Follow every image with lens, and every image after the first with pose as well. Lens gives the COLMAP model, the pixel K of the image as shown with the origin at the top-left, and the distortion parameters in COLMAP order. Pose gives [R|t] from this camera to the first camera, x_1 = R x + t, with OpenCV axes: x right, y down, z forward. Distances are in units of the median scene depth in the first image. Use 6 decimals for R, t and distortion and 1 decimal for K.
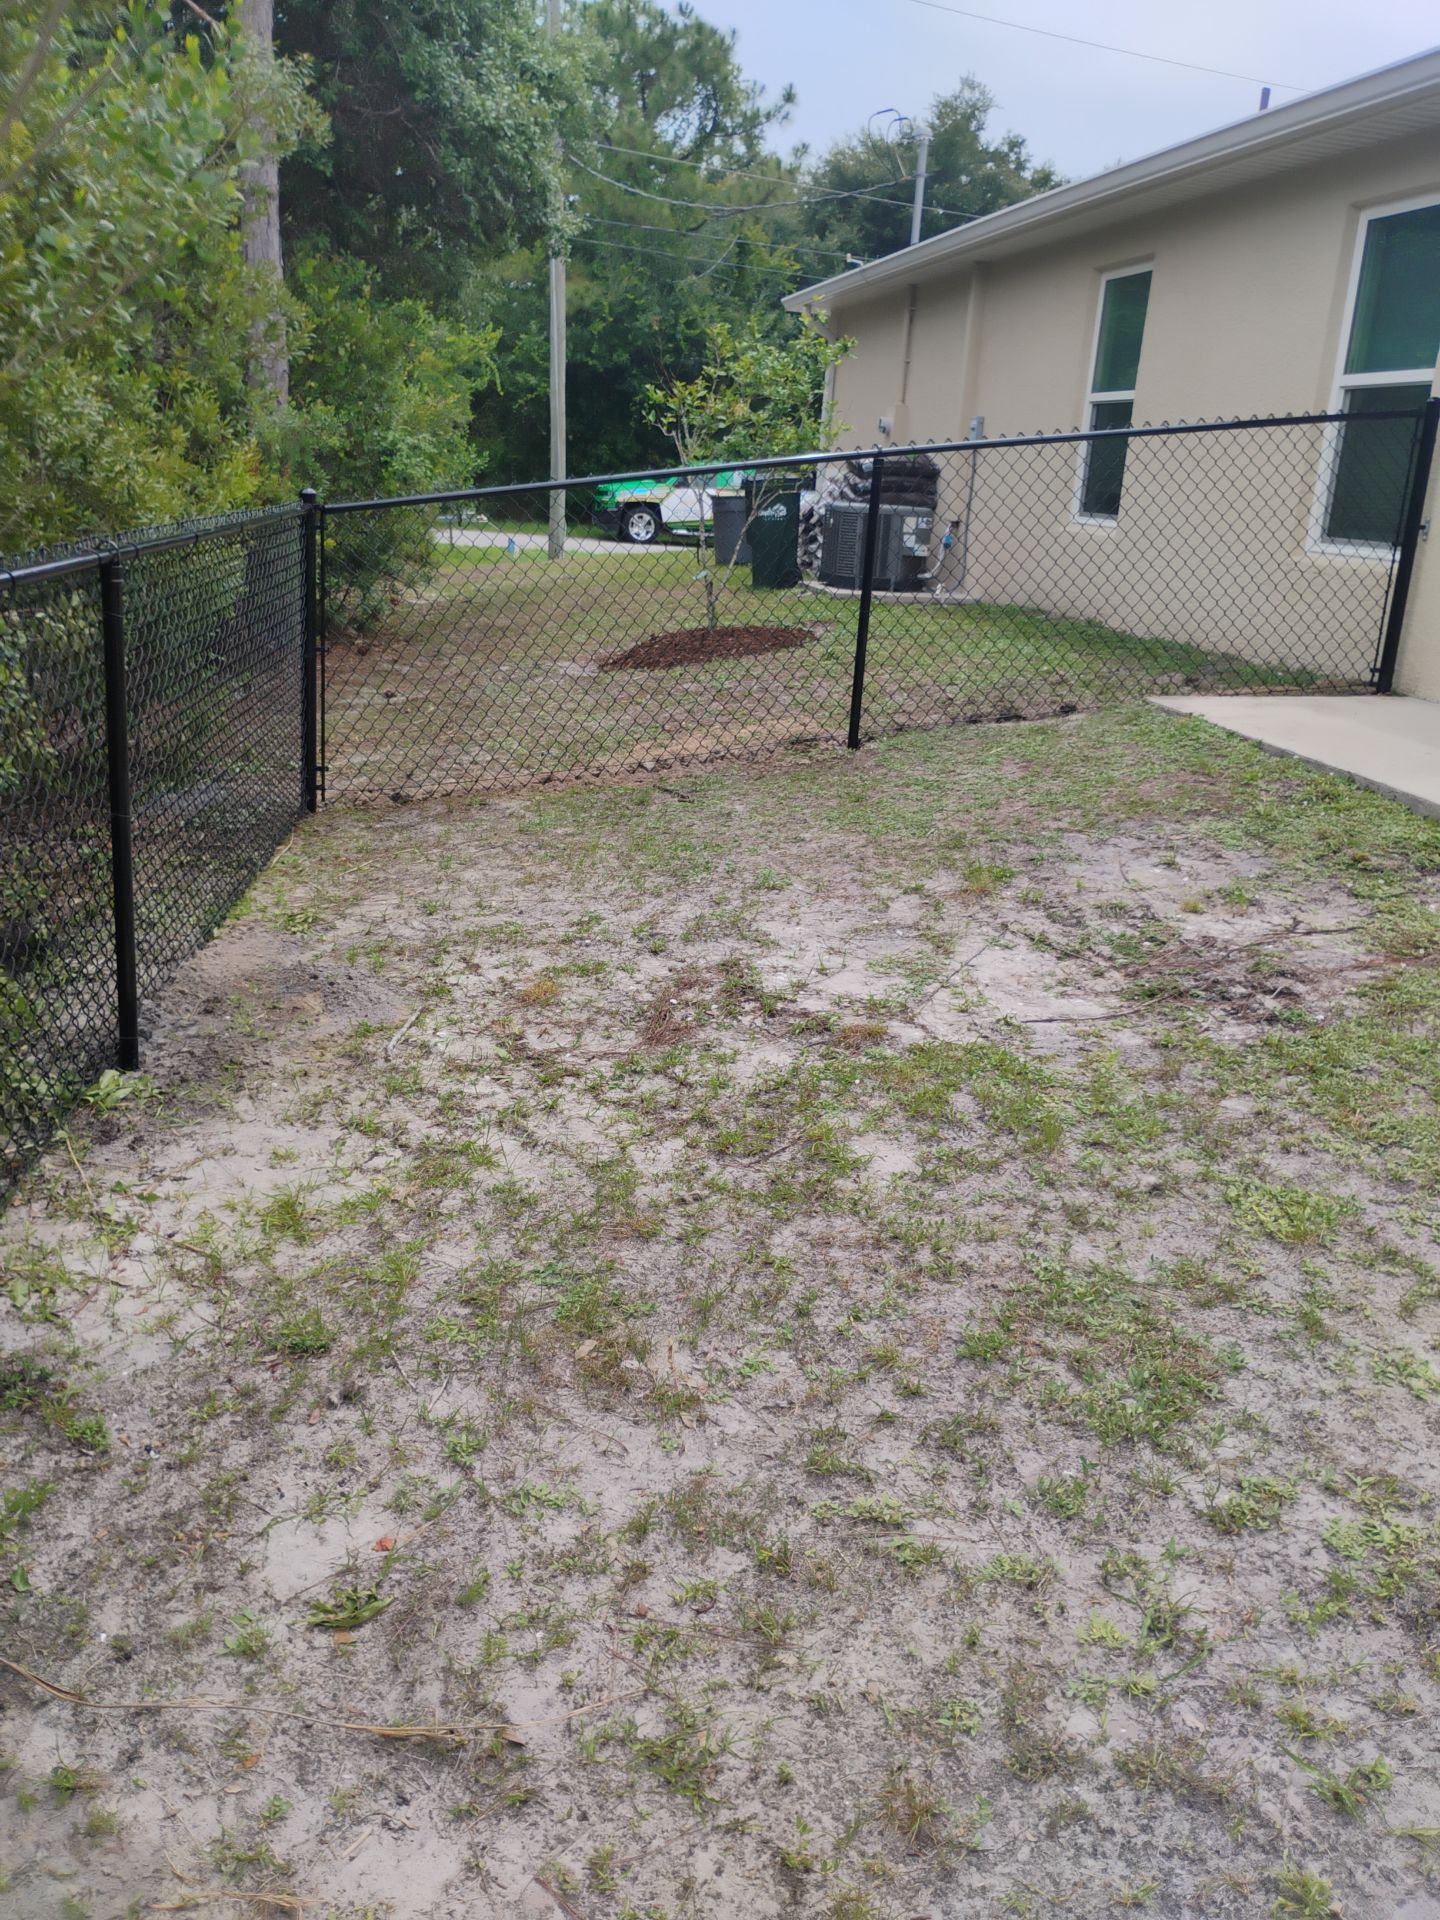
lens RADIAL K [[1632.3, 0, 717.3], [0, 1632.3, 956.9], [0, 0, 1]] dist [0.062259, -0.111787]
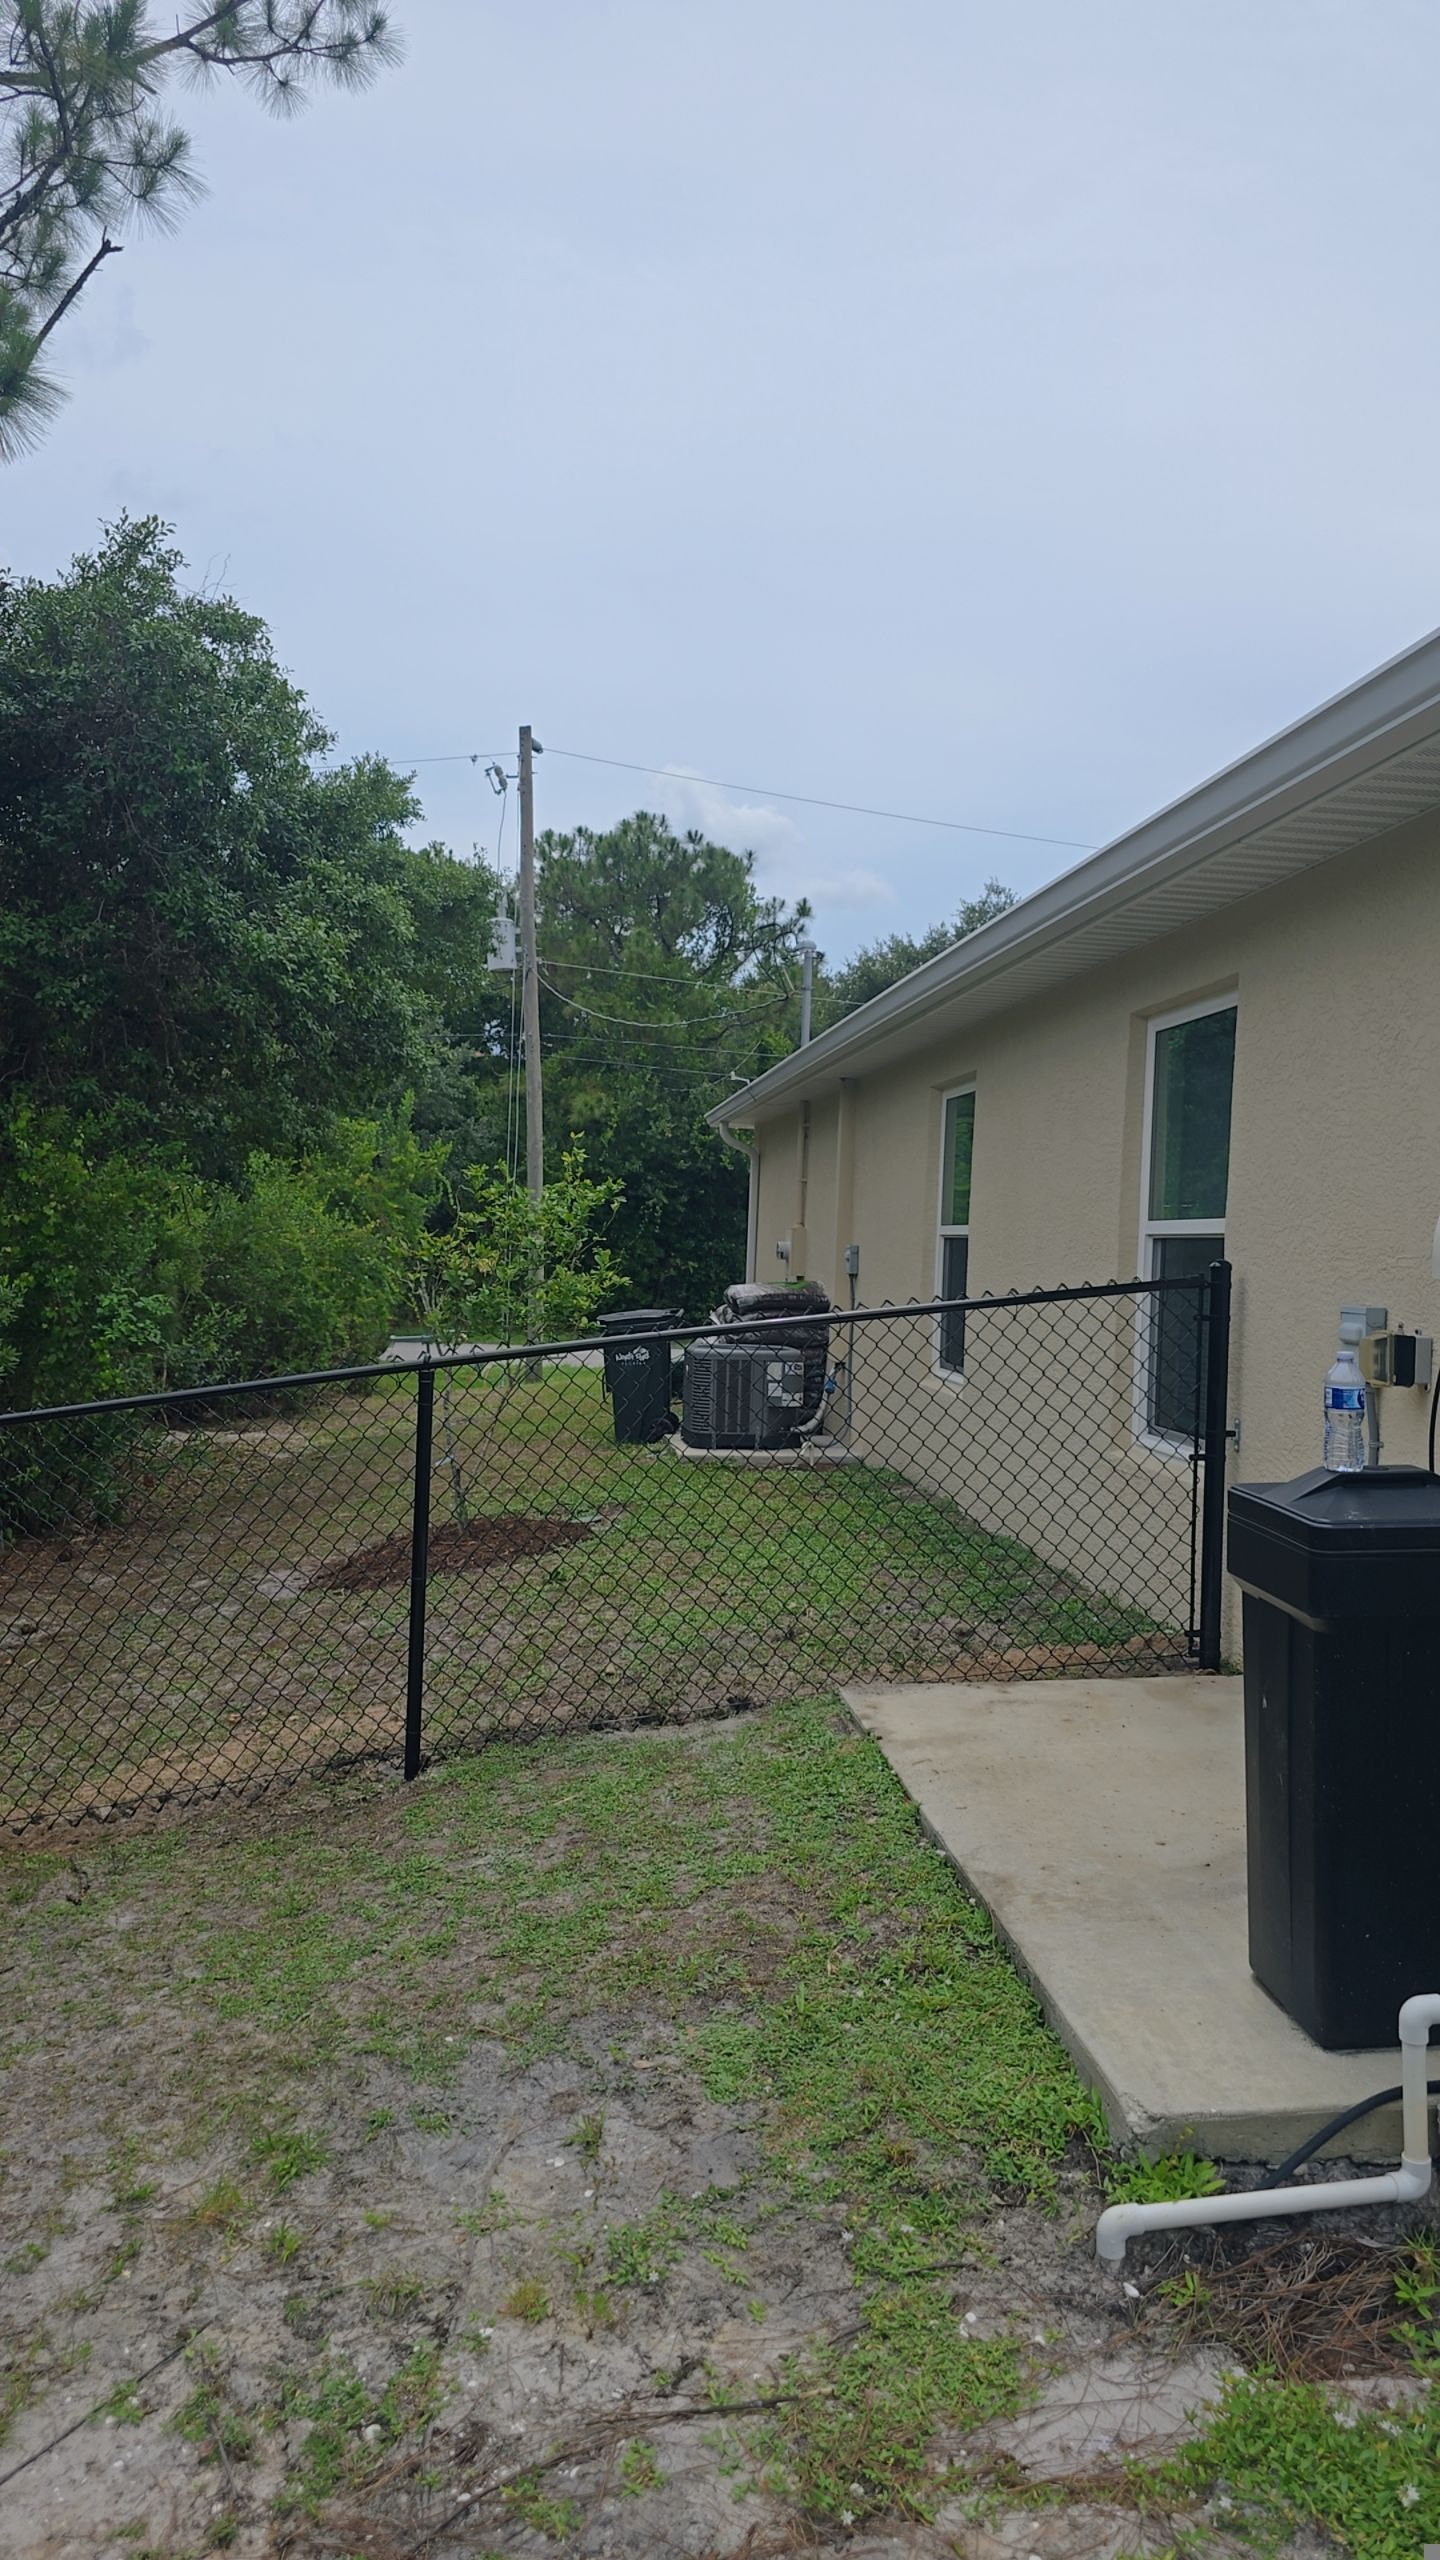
lens RADIAL K [[1728.7, 0, 722.8], [0, 1728.7, 1294.0], [0, 0, 1]] dist [0.051901, -0.051929]
pose [[0.997696, -0.031240, -0.060227, 0.260370], [0.014336, 0.964709, -0.262928, -0.127289], [0.066315, 0.261458, 0.962934, 0.251965]]
